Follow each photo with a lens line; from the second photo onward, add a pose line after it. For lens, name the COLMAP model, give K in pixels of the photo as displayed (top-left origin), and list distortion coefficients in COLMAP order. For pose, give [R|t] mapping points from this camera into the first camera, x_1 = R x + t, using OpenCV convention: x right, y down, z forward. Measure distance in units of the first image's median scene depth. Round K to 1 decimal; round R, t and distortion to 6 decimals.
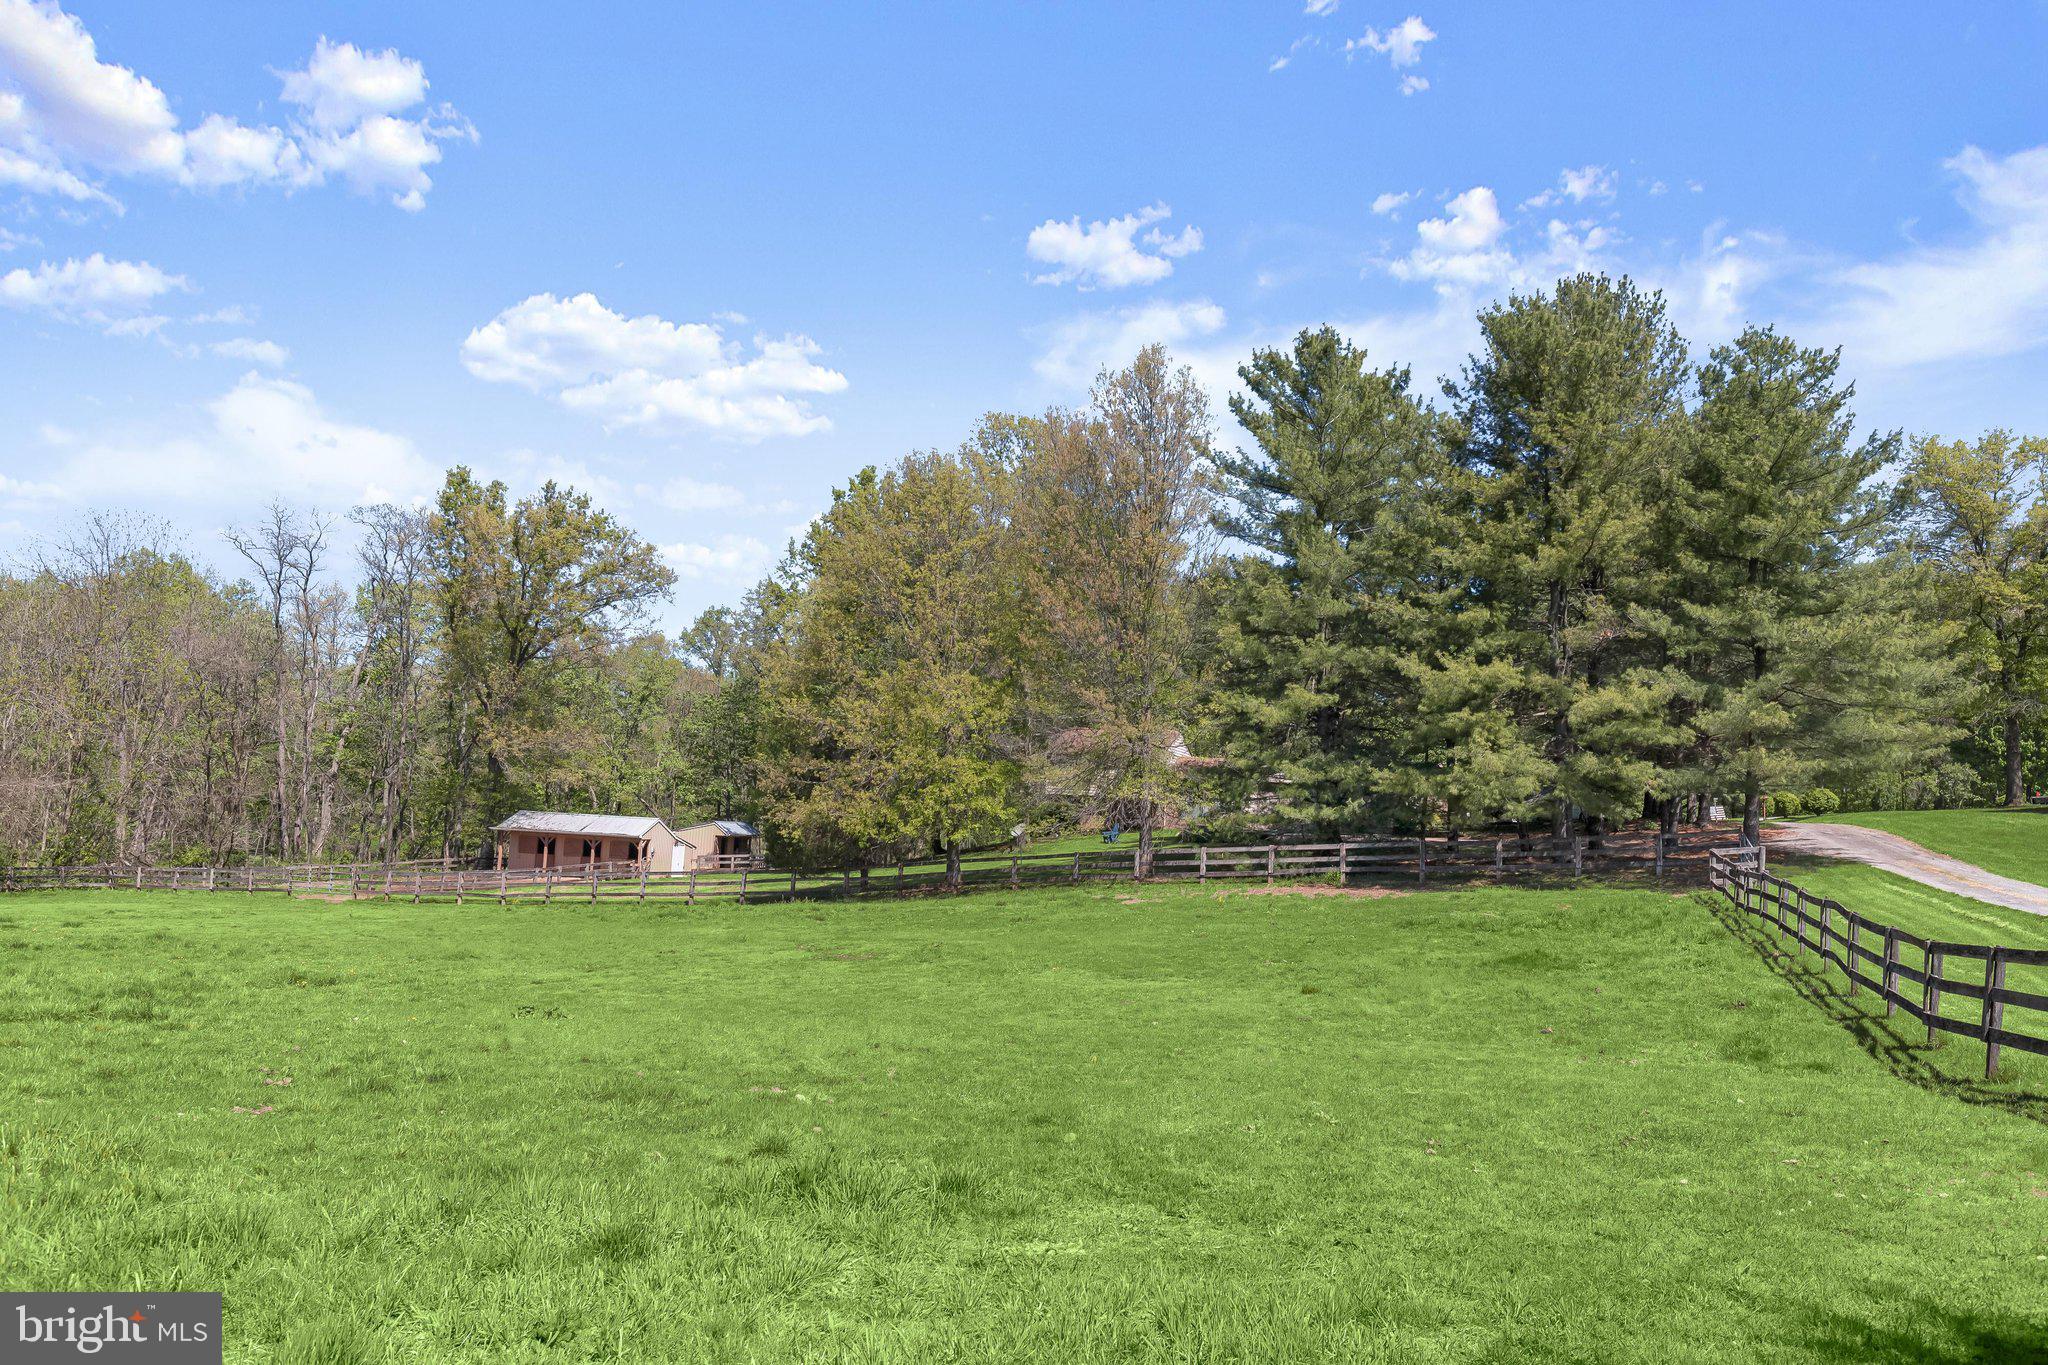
lens RADIAL K [[1479.1, 0, 1026.2], [0, 1479.1, 697.5], [0, 0, 1]] dist [-0.028380, 0.004234]
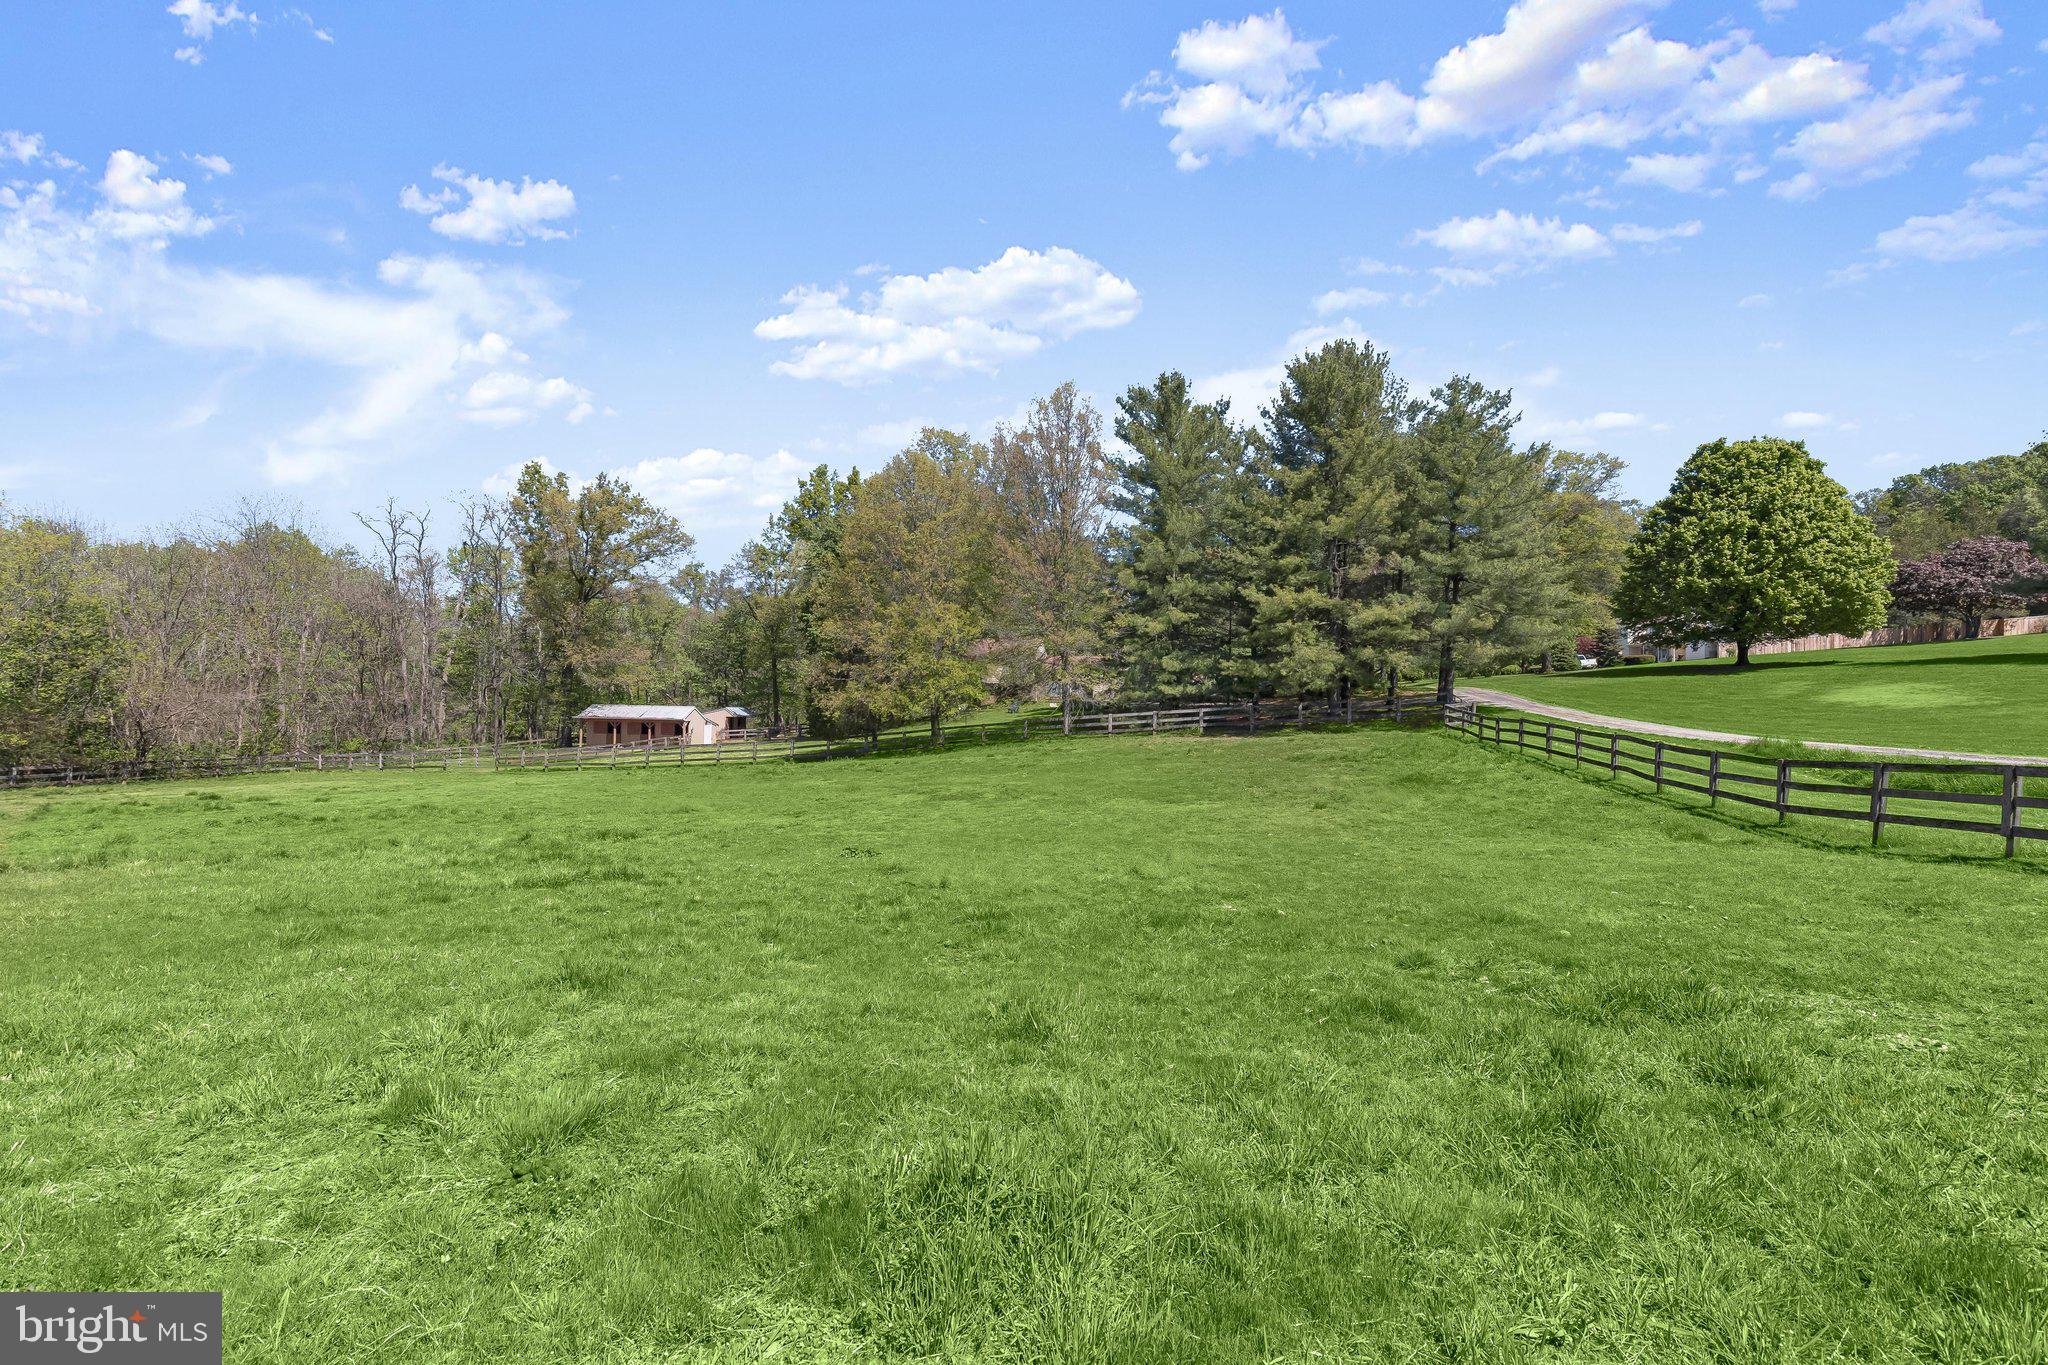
lens RADIAL K [[942.6, 0, 1023.5], [0, 942.6, 688.1], [0, 0, 1]] dist [-0.005274, -0.004483]
pose [[0.987218, -0.029096, 0.156695, -0.118667], [0.017570, 0.997070, 0.074448, -0.000236], [-0.158402, -0.070744, 0.984837, 0.045519]]
